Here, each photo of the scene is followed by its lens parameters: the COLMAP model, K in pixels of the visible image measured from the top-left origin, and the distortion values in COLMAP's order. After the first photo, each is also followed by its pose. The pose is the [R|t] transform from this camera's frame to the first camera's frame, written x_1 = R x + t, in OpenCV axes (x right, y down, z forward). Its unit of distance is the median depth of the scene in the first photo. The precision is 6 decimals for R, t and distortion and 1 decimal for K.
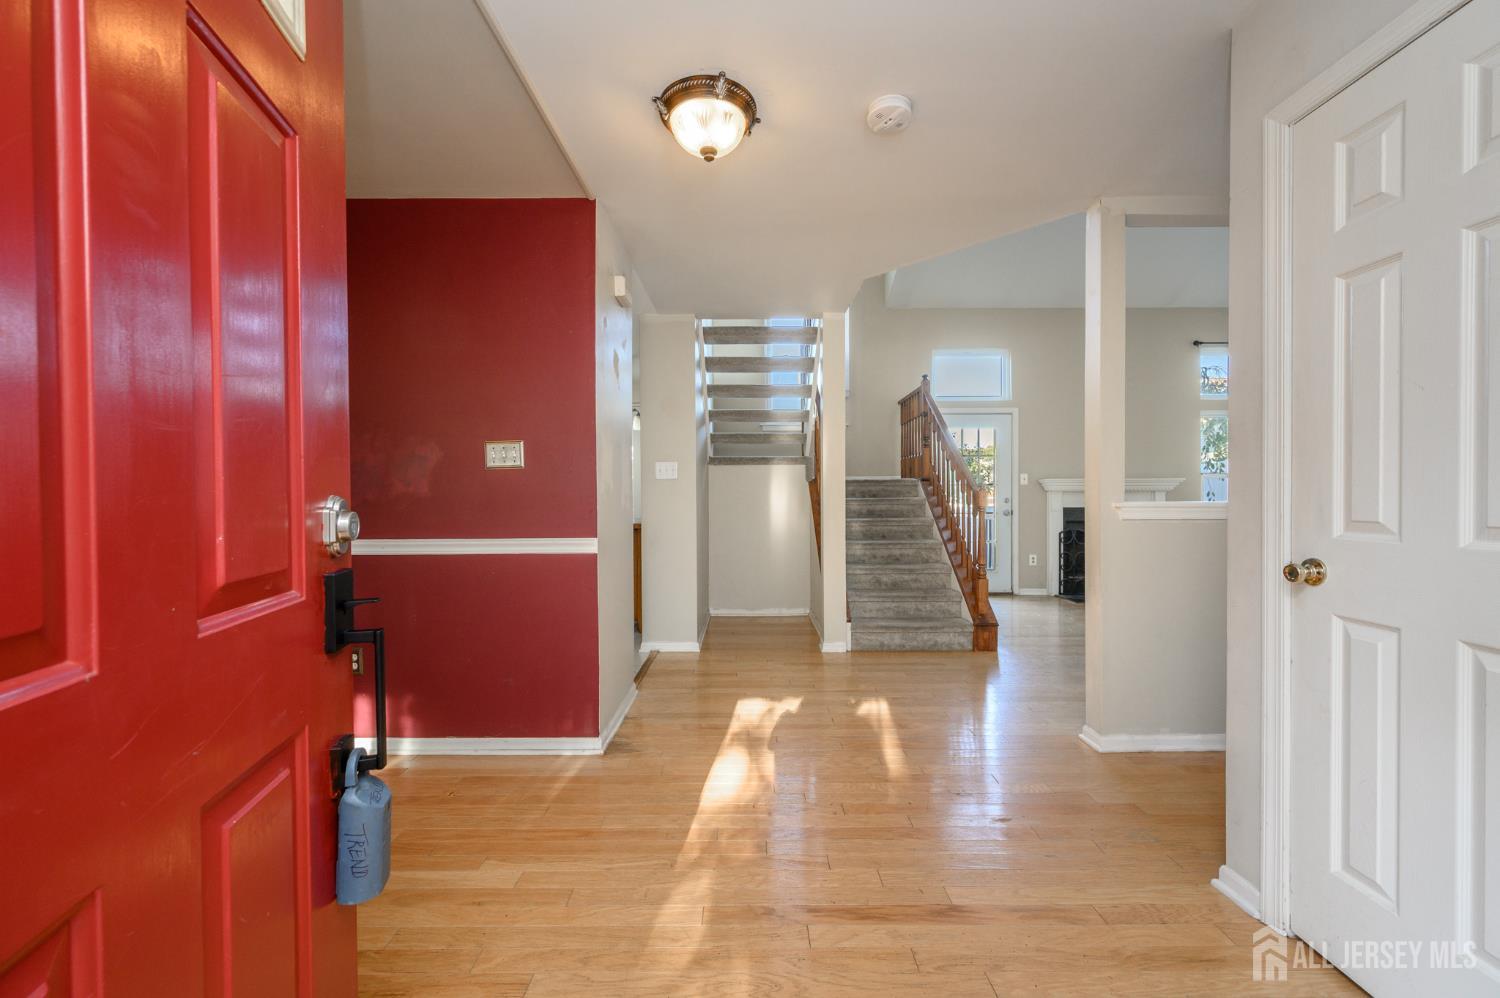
lens RADIAL K [[579.1, 0, 750.0], [0, 579.1, 499.0], [0, 0, 1]] dist [0.000512, 0.000050]
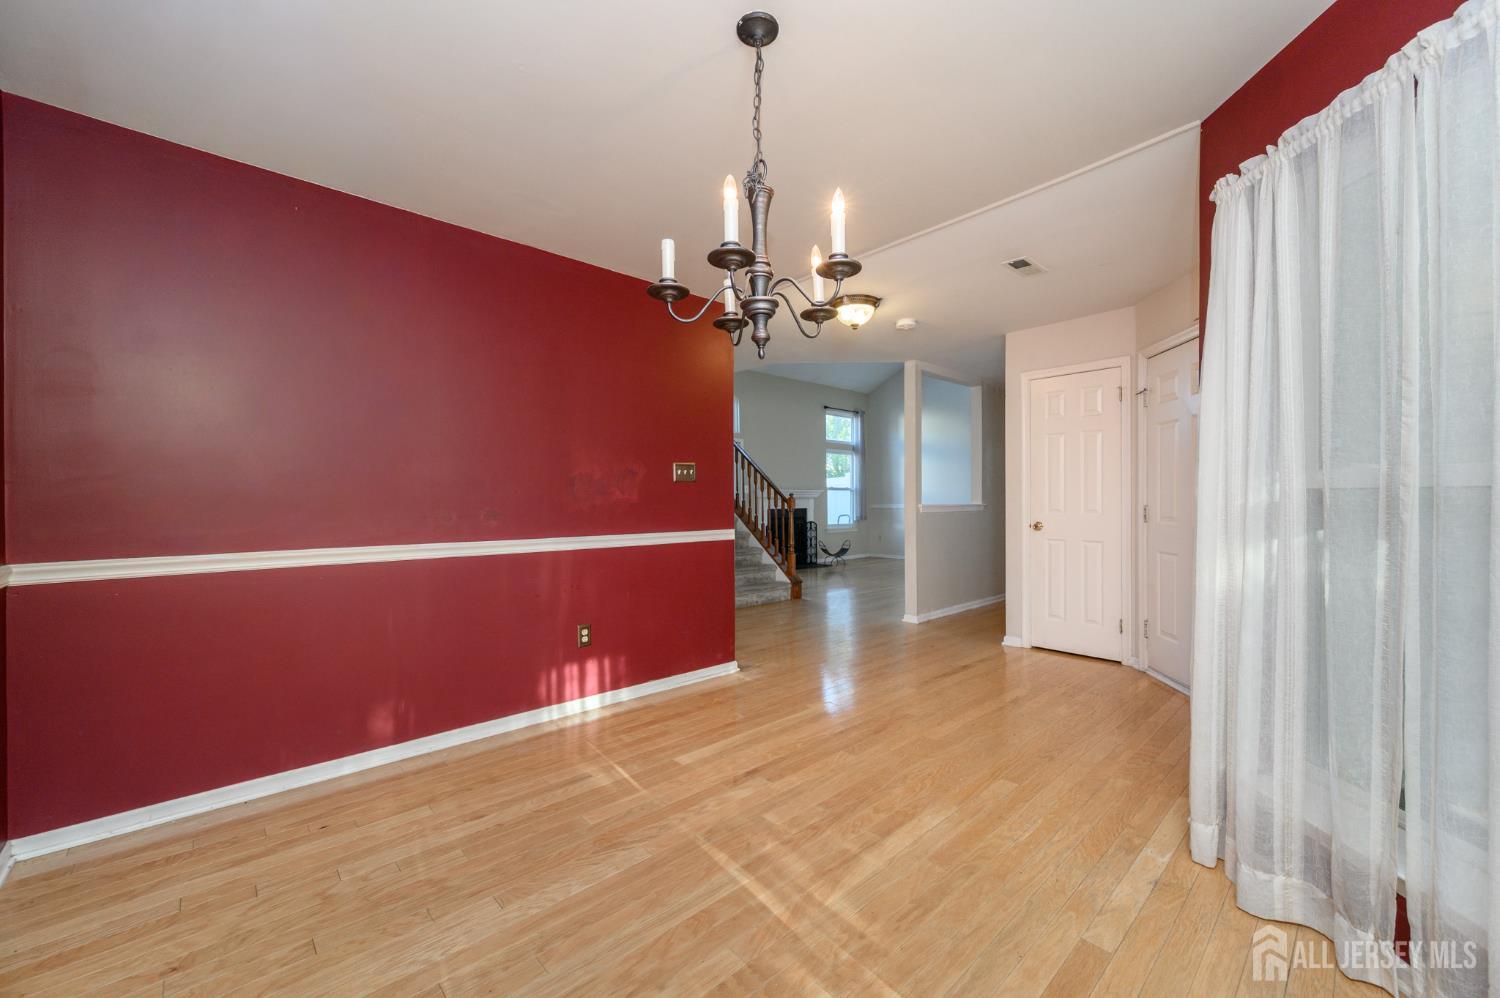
lens RADIAL K [[579.1, 0, 750.0], [0, 579.1, 499.0], [0, 0, 1]] dist [0.000512, 0.000050]
pose [[0.740321, 0.003724, 0.672243, -1.311683], [0.002572, 0.999962, -0.008373, 0.002281], [-0.672248, 0.007928, 0.740283, -0.153990]]
